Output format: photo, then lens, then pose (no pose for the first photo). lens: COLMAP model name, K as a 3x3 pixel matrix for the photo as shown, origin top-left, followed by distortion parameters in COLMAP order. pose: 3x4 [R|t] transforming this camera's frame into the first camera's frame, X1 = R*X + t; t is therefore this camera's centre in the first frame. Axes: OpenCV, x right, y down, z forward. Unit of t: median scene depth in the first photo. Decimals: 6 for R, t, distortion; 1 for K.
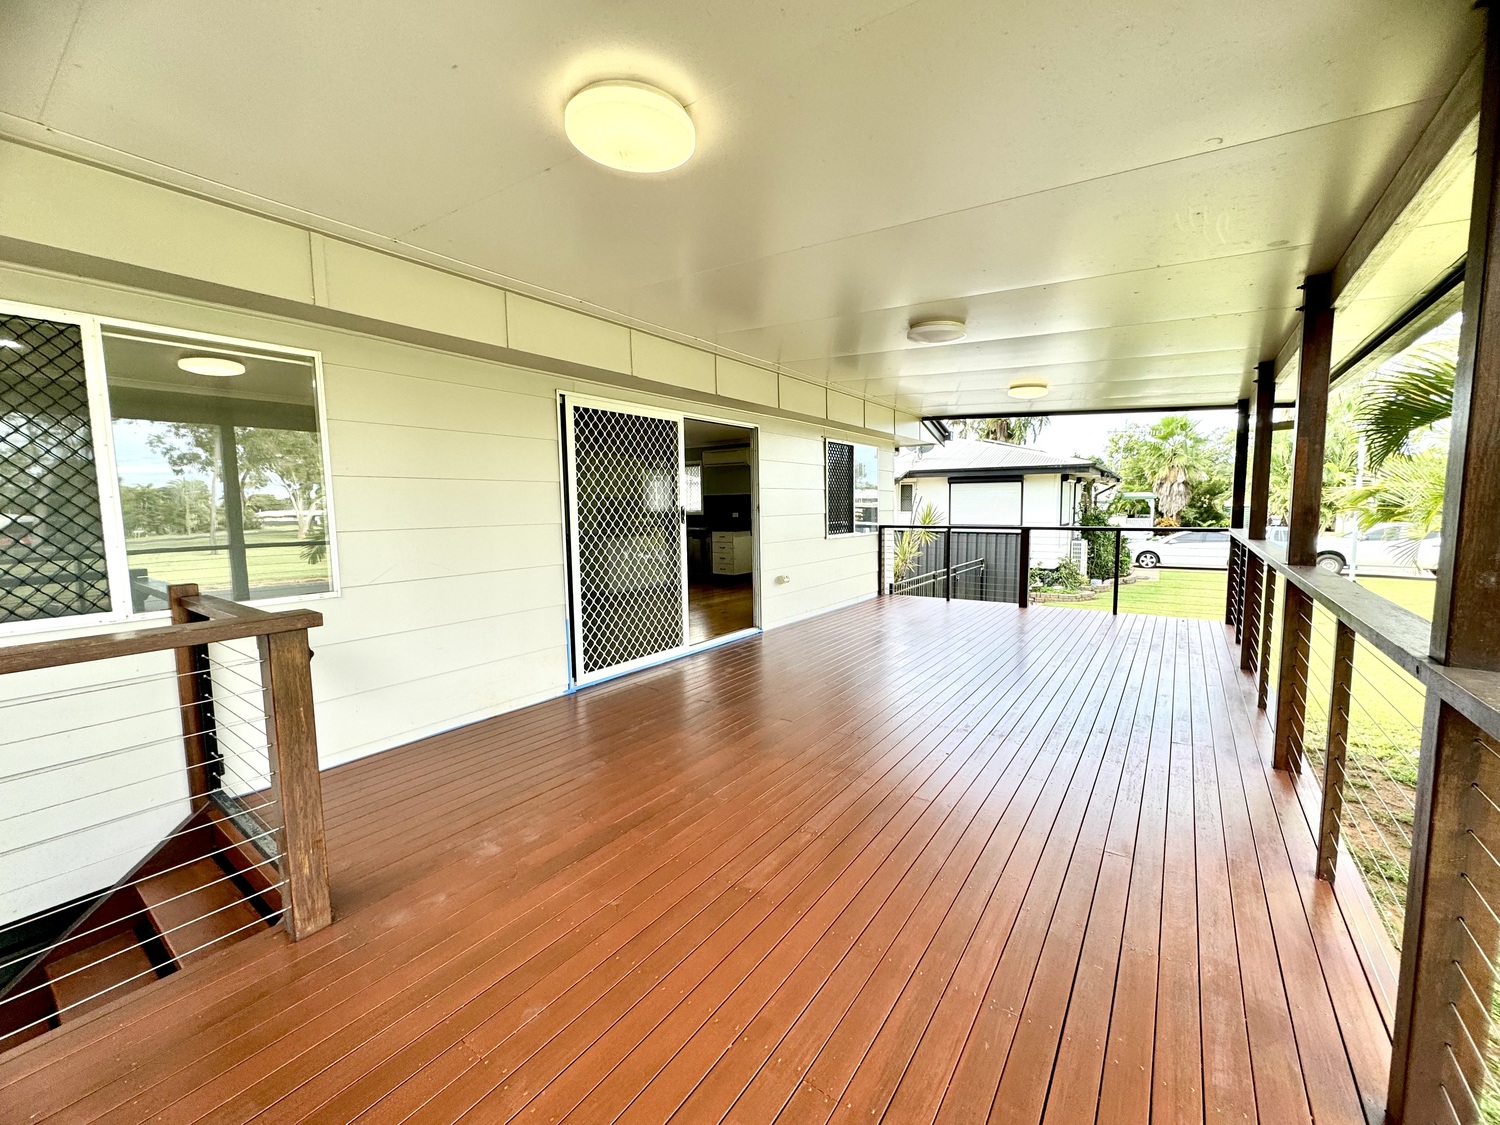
lens RADIAL K [[619.2, 0, 750.0], [0, 619.2, 562.5], [0, 0, 1]] dist [0.000197, 0.000159]
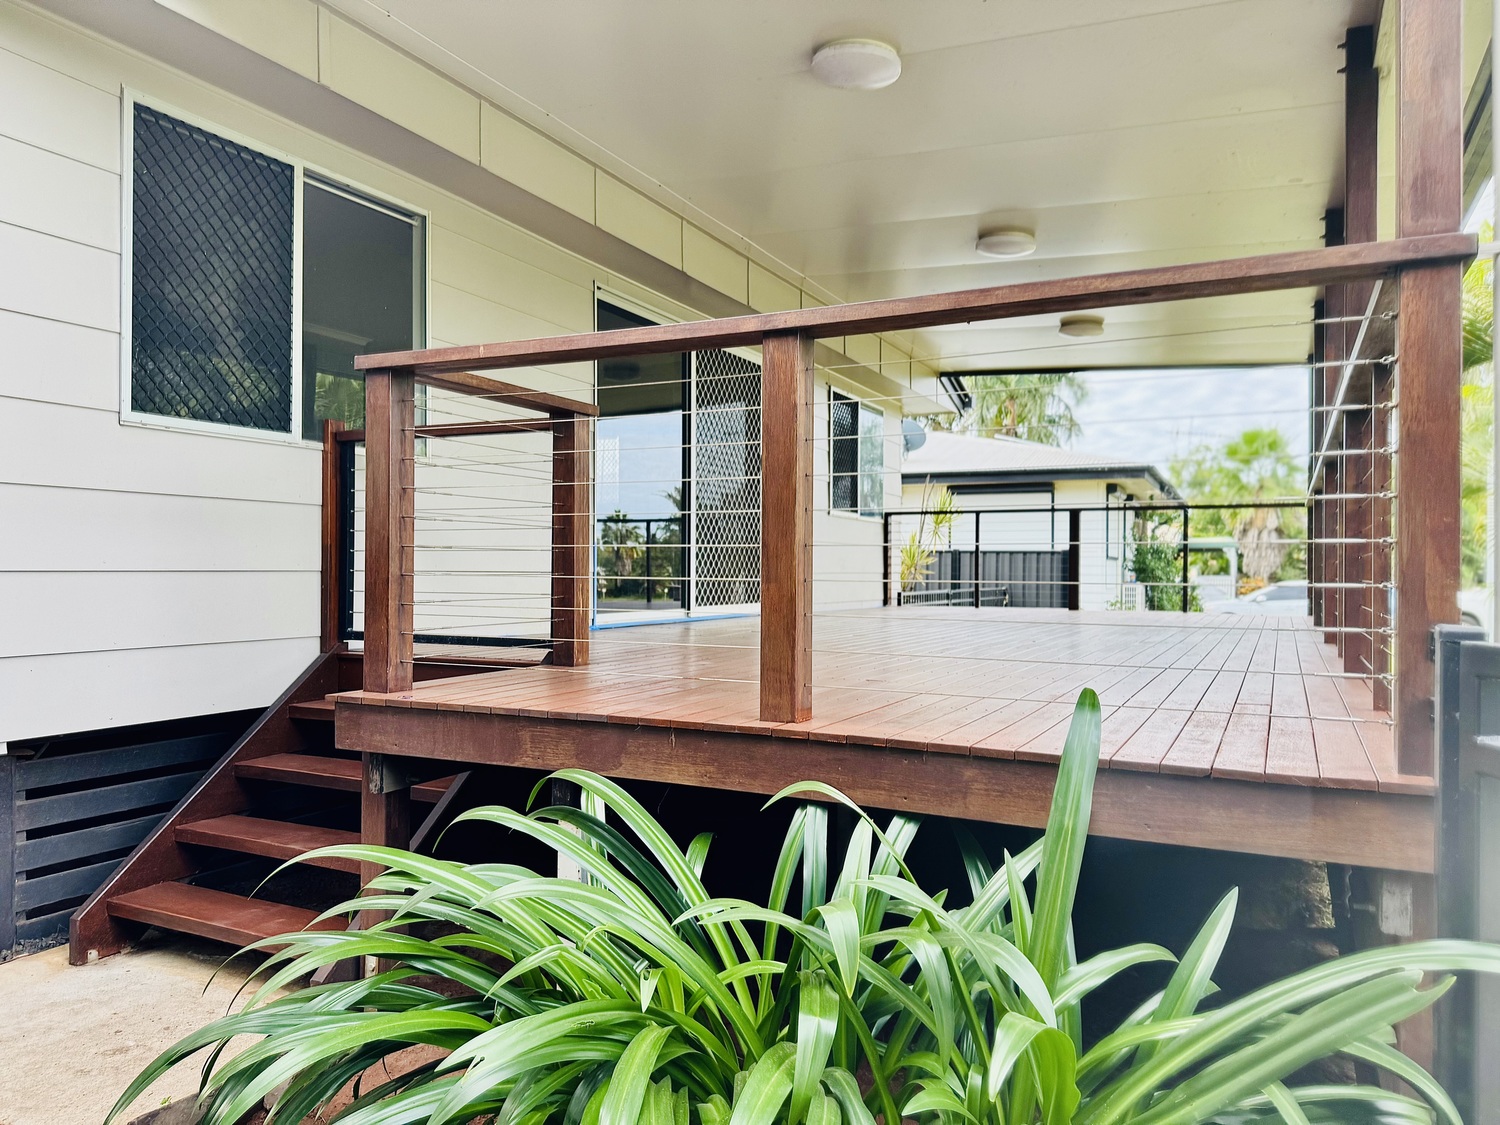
lens RADIAL K [[1106.6, 0, 750.0], [0, 1106.6, 562.5], [0, 0, 1]] dist [0.008005, 0.004880]
pose [[0.986854, 0.021922, 0.160120, -0.155930], [-0.005871, 0.994967, -0.100032, 0.131088], [-0.161507, 0.097777, 0.982016, -0.257973]]
